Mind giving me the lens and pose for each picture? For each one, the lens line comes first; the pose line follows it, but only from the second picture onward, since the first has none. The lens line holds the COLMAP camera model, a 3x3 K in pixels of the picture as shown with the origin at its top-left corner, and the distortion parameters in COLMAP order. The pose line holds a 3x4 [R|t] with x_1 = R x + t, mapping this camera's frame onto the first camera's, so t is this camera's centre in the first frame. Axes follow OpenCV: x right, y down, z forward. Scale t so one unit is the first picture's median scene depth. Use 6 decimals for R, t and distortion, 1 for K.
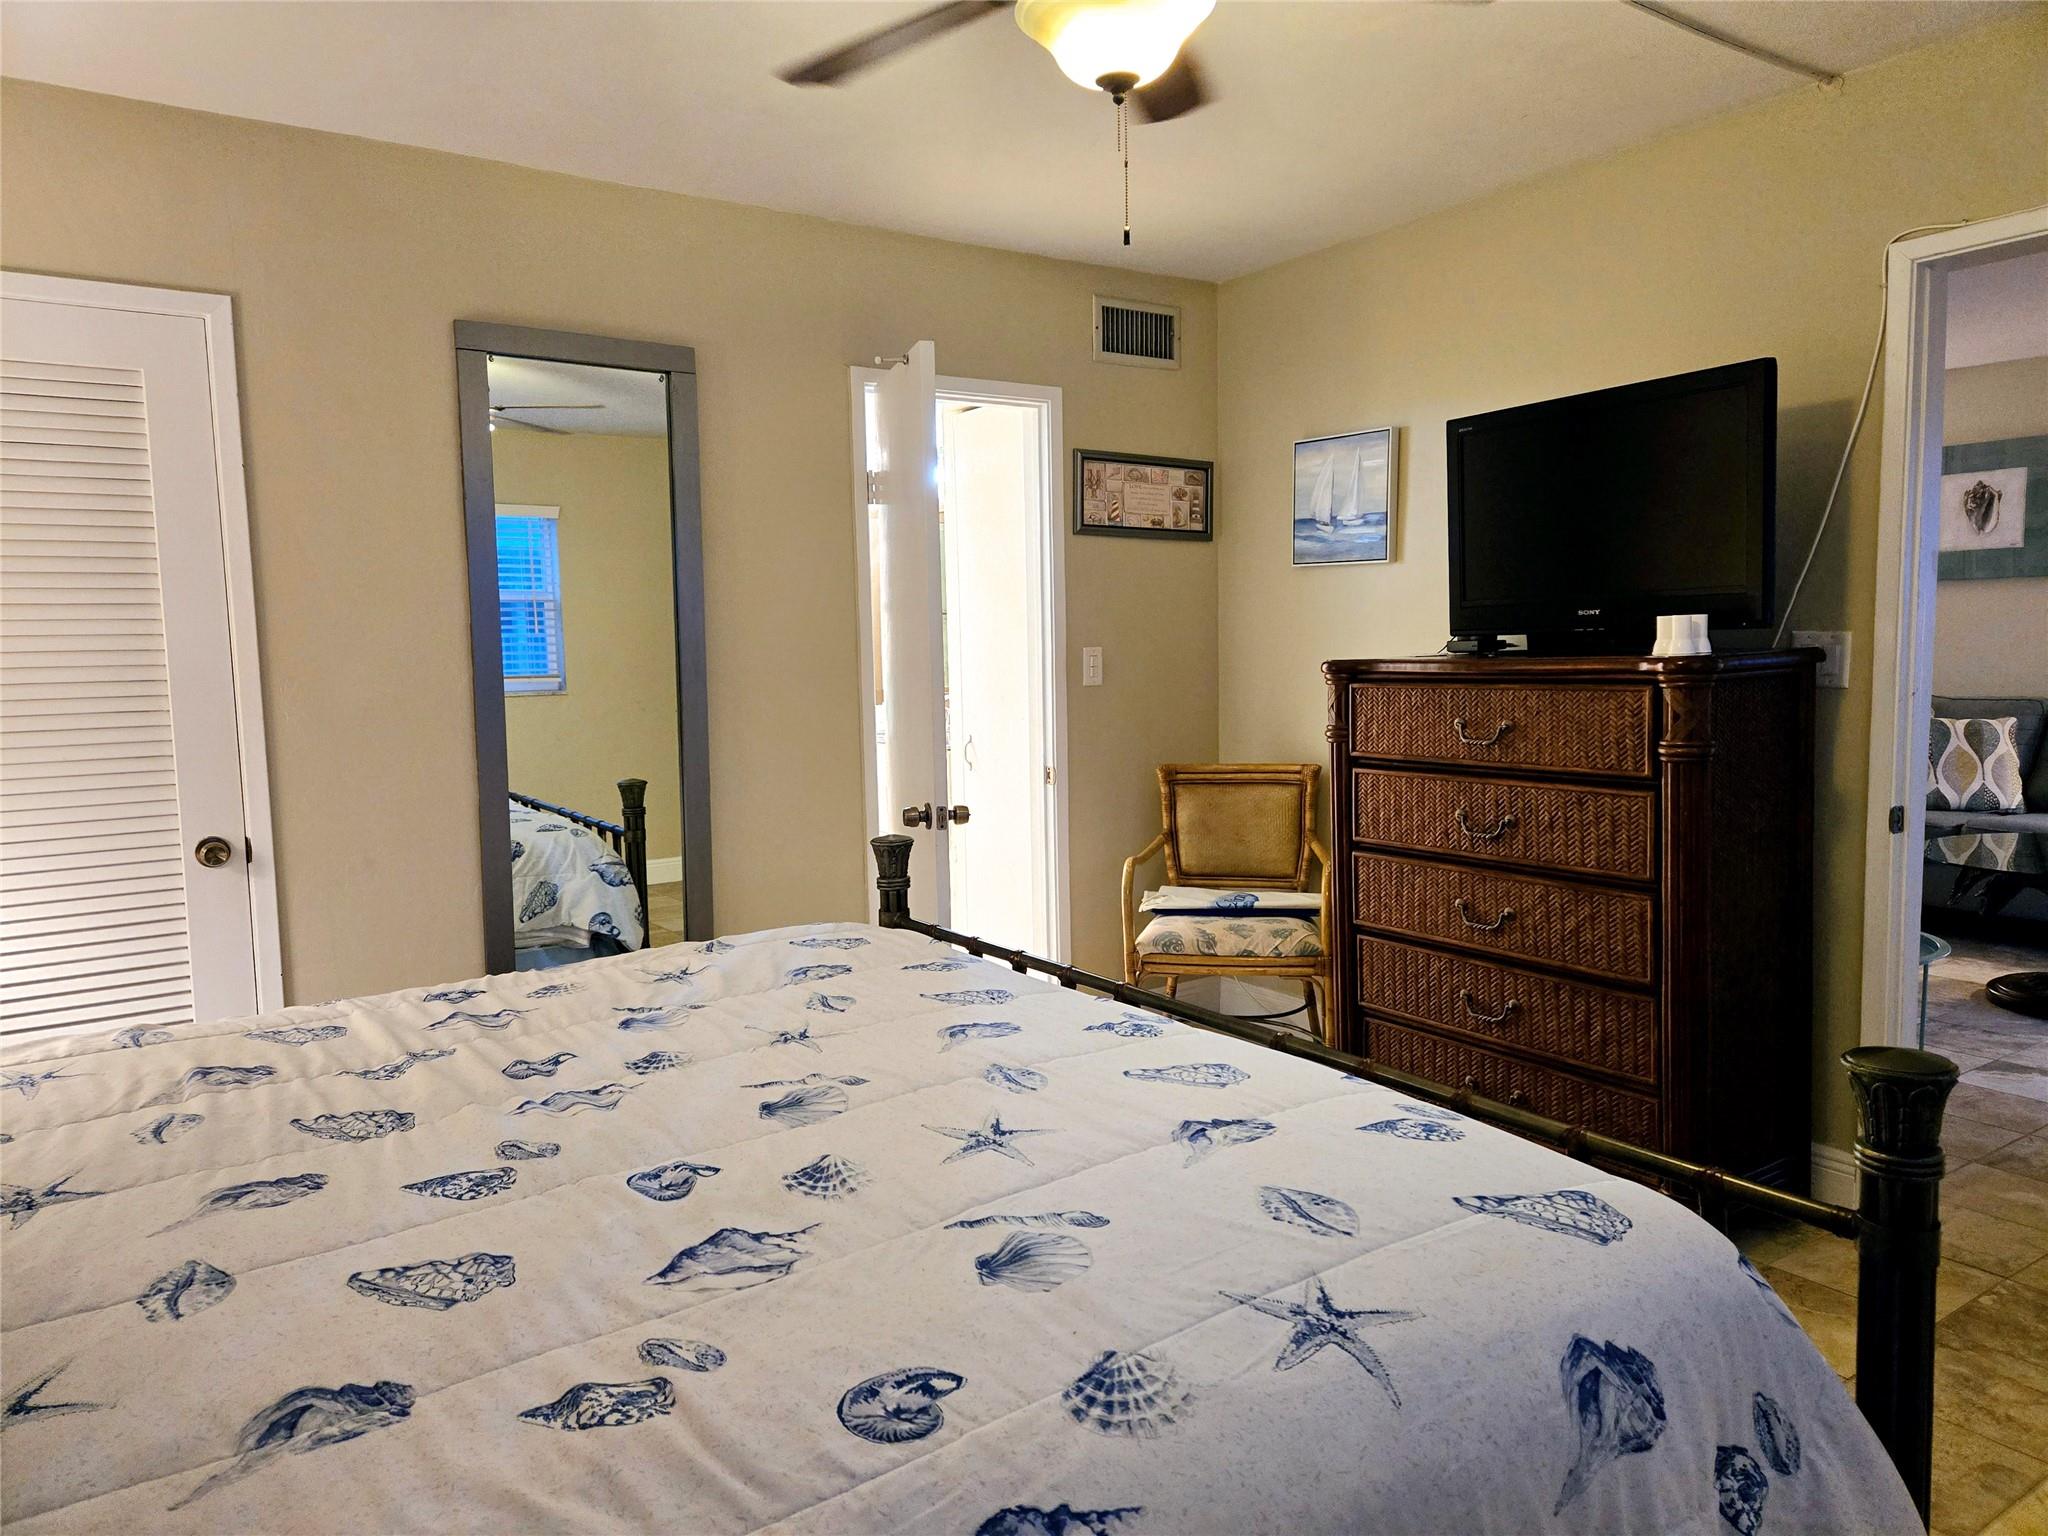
lens RADIAL K [[1361.0, 0, 1039.6], [0, 1361.0, 761.3], [0, 0, 1]] dist [0.082665, -0.068530]
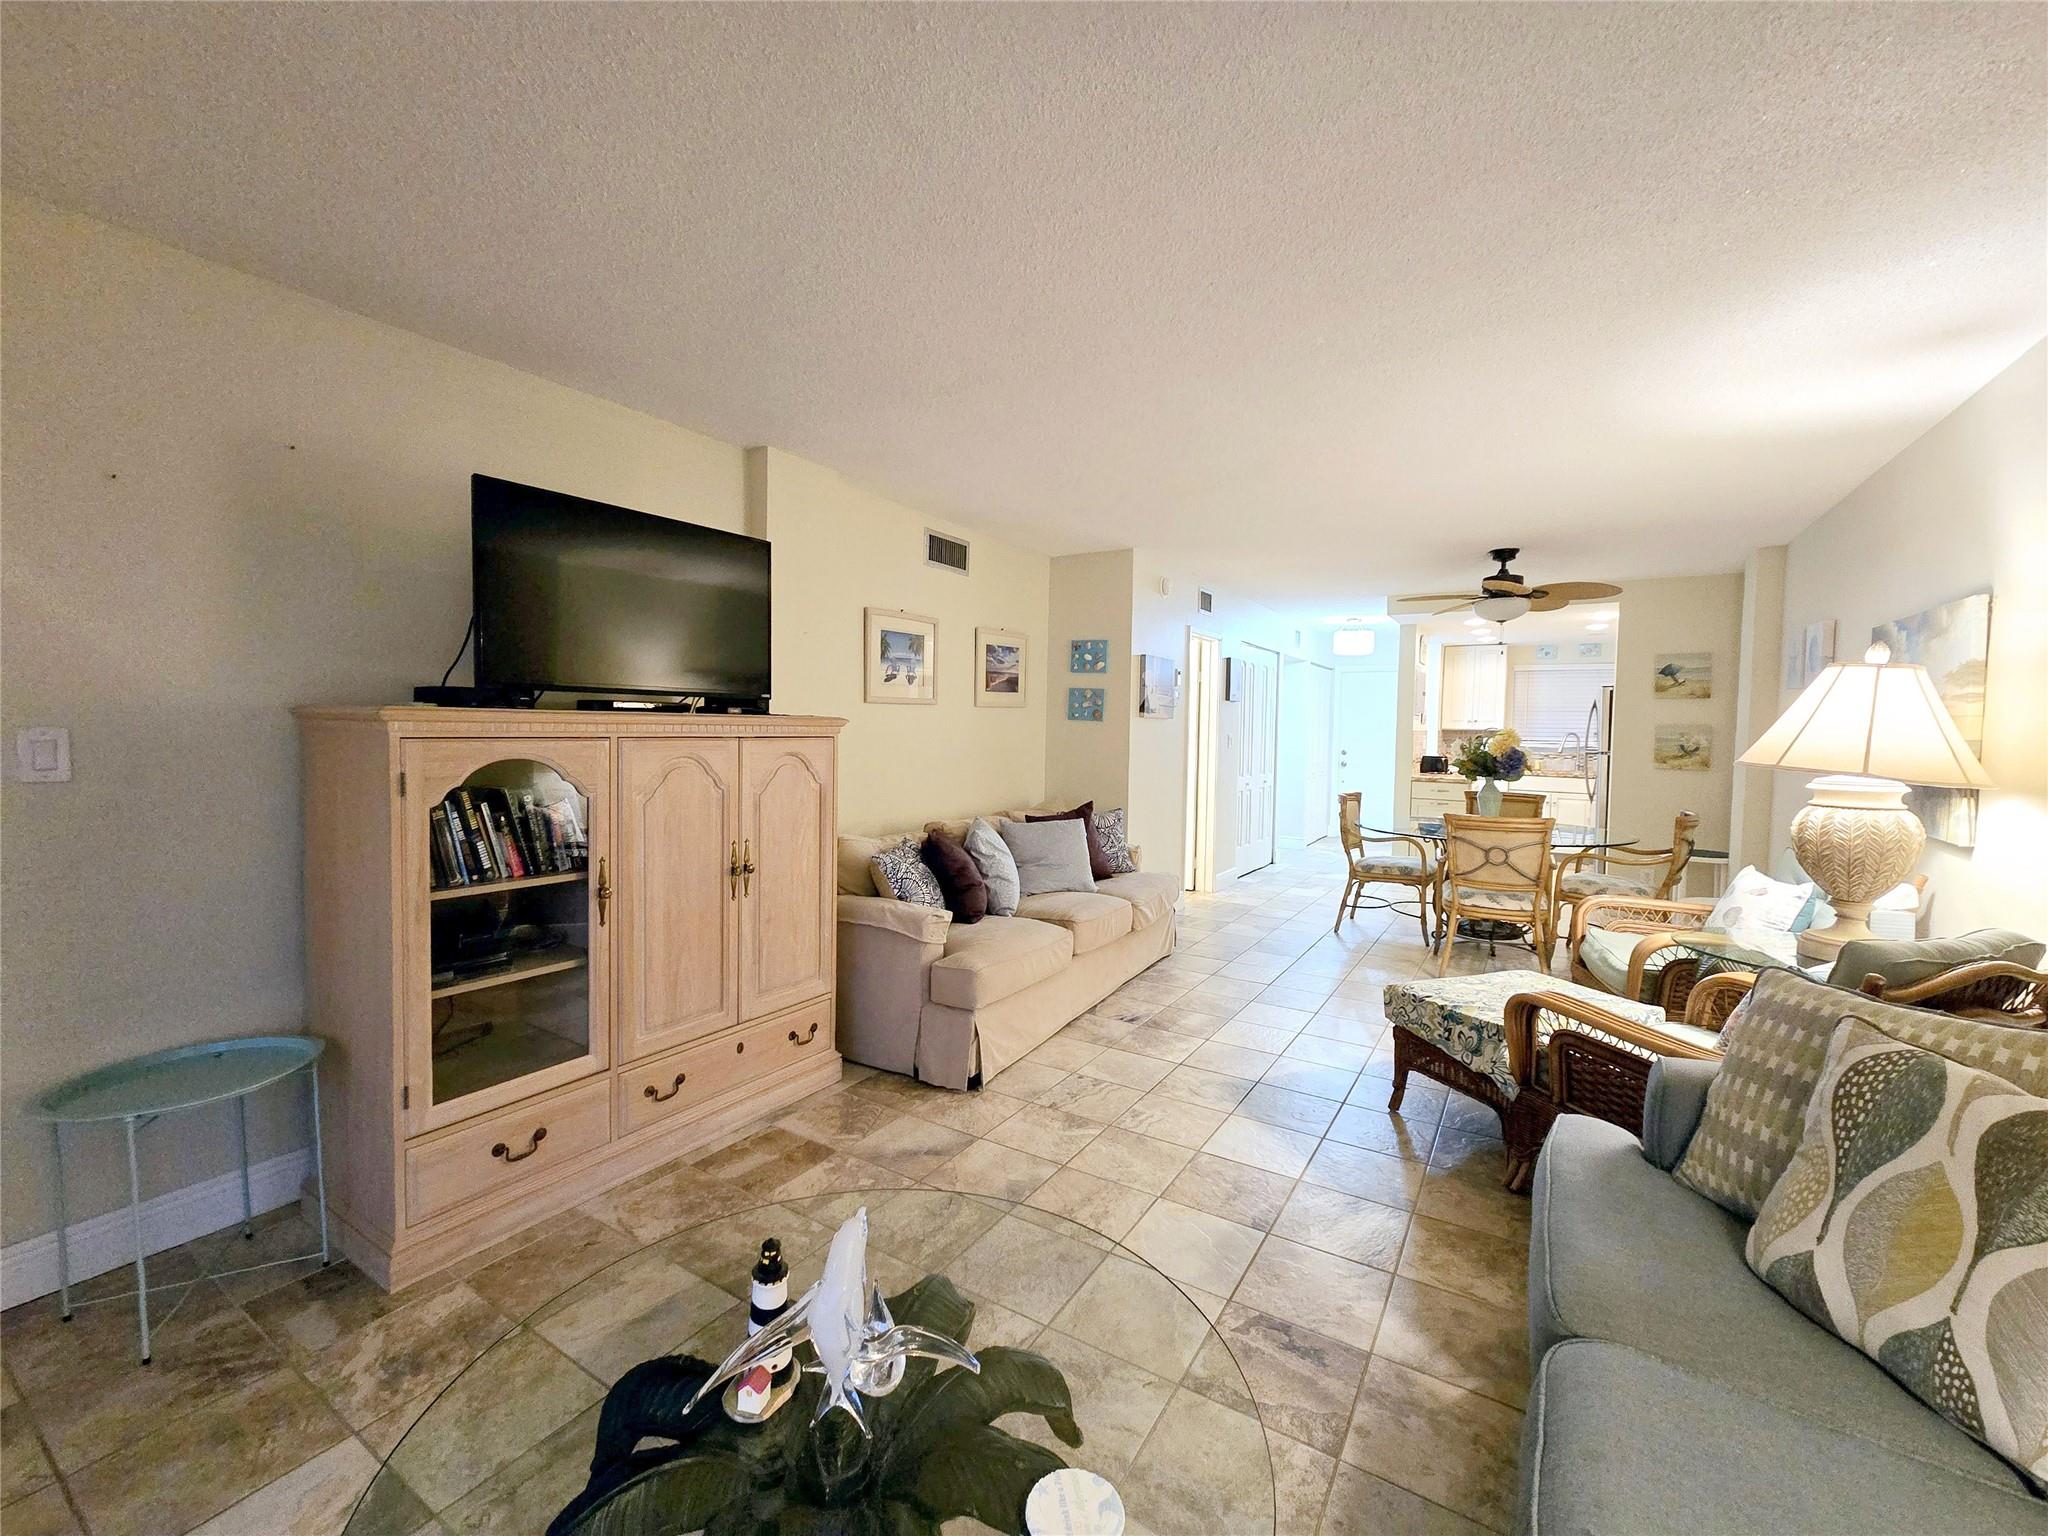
lens RADIAL K [[841.4, 0, 1031.9], [0, 841.4, 762.8], [0, 0, 1]] dist [-0.001976, 0.001209]
pose [[0.402883, 0.068696, -0.912670, 0.742333], [-0.108518, 0.993731, 0.026894, -0.083654], [0.908795, 0.088205, 0.407812, 0.730193]]
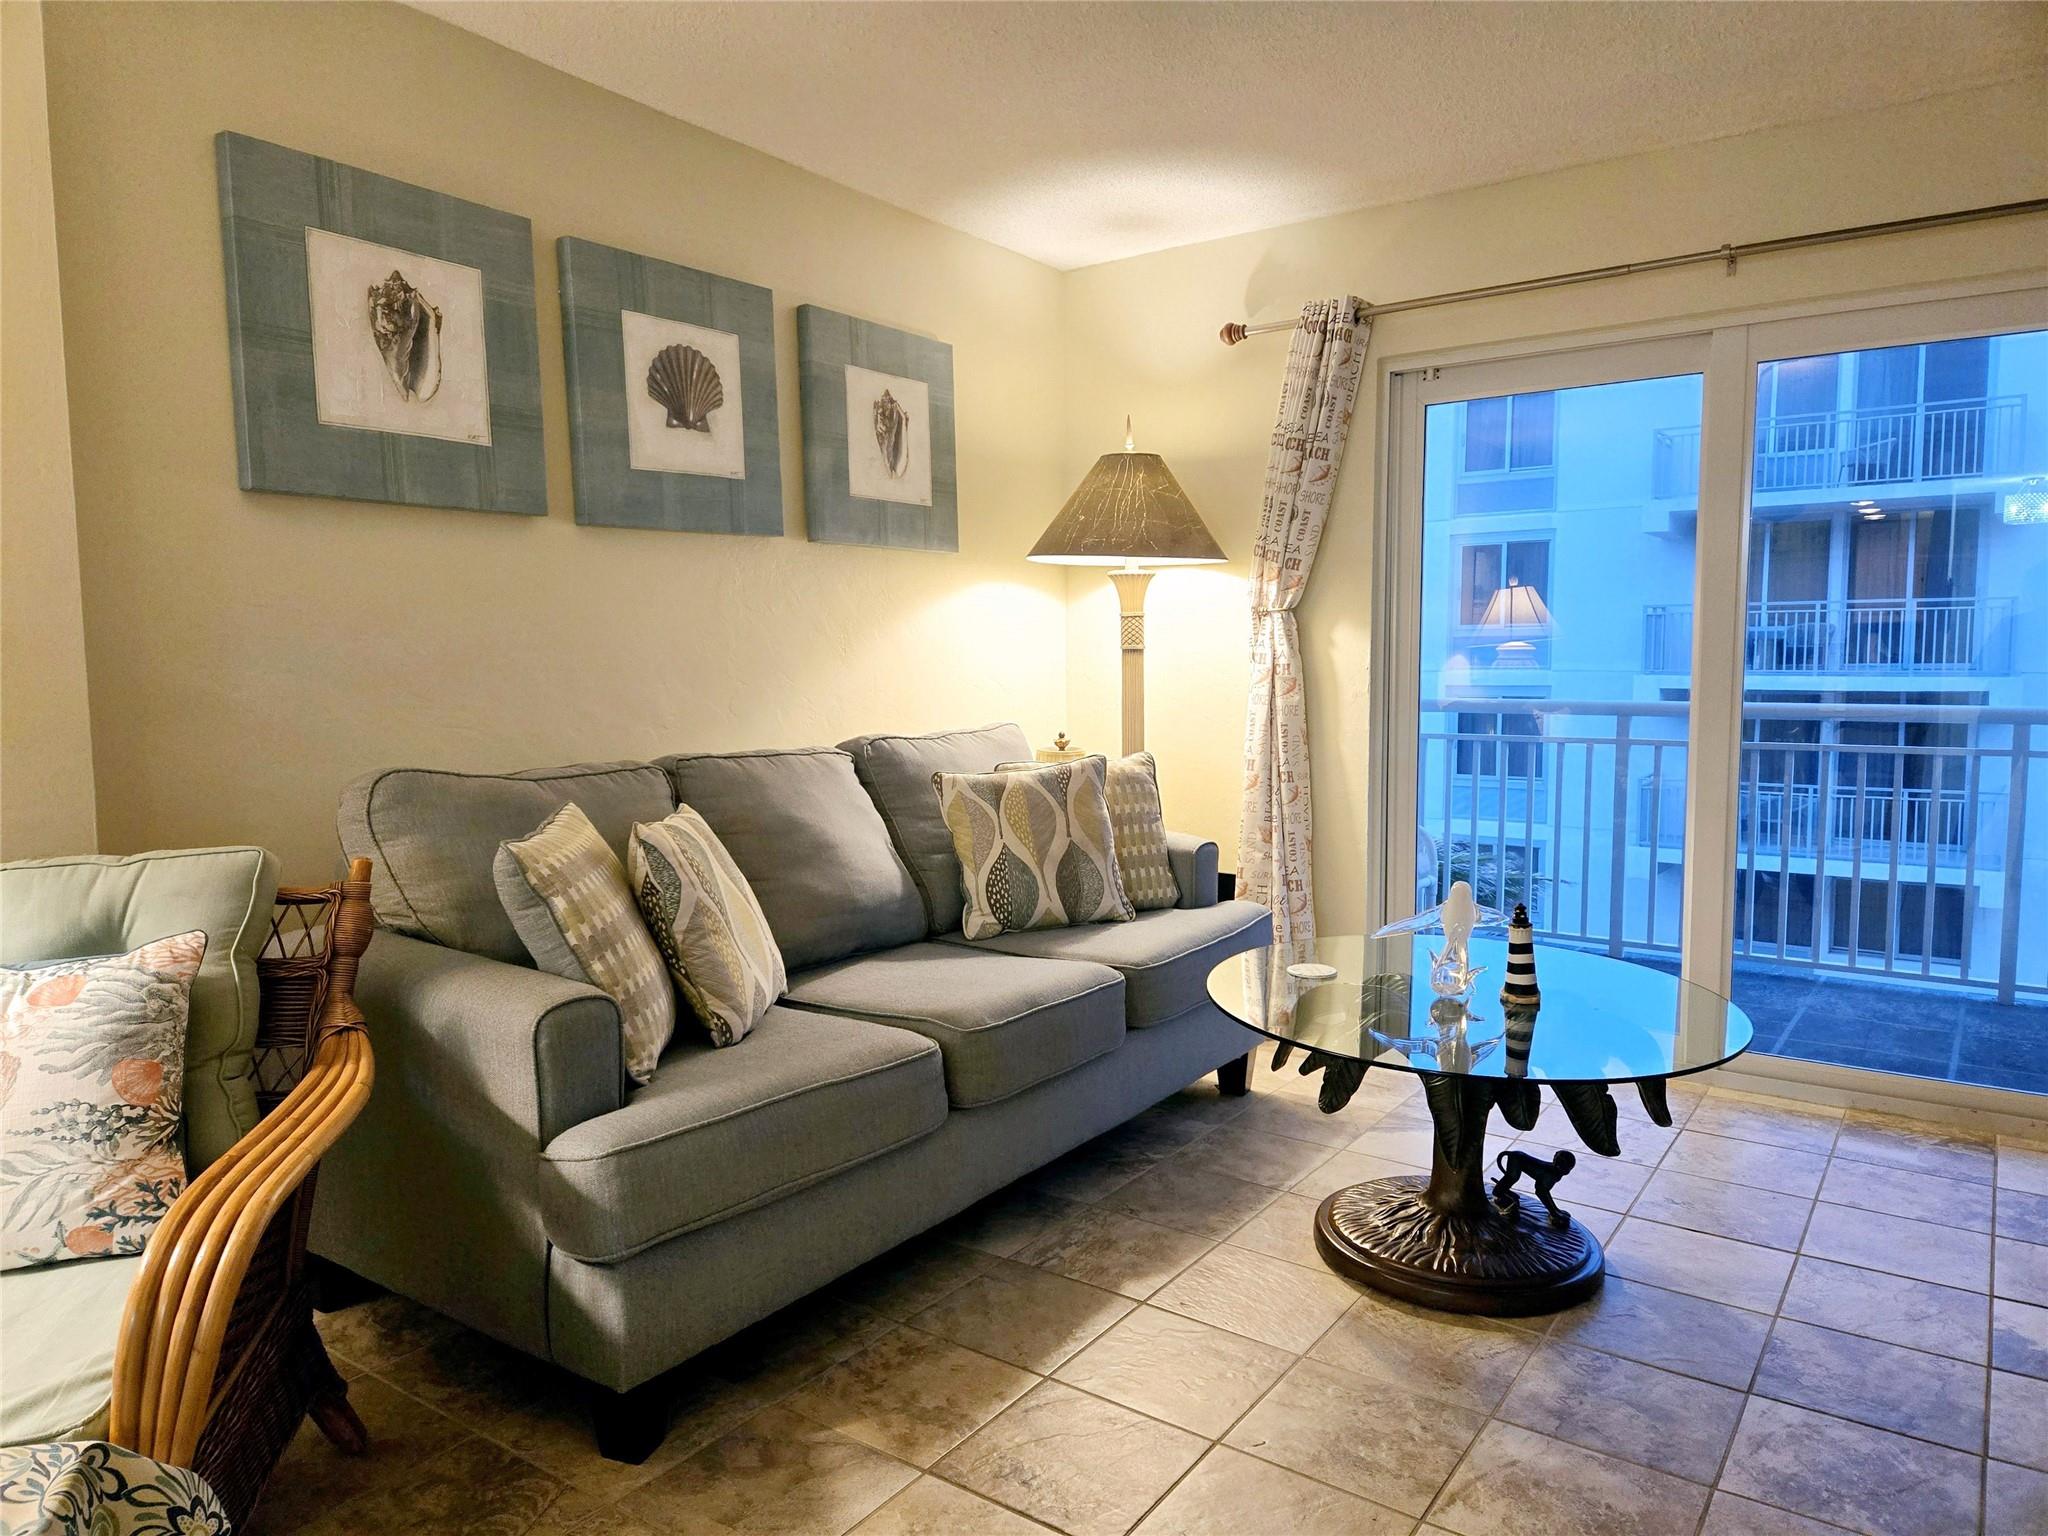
lens RADIAL K [[1361.0, 0, 1020.1], [0, 1361.0, 772.6], [0, 0, 1]] dist [0.082665, -0.068530]
pose [[-0.345819, -0.060062, 0.936377, 0.218086], [0.098529, 0.990107, 0.099897, -0.078451], [-0.933114, 0.126807, -0.336480, 1.052206]]
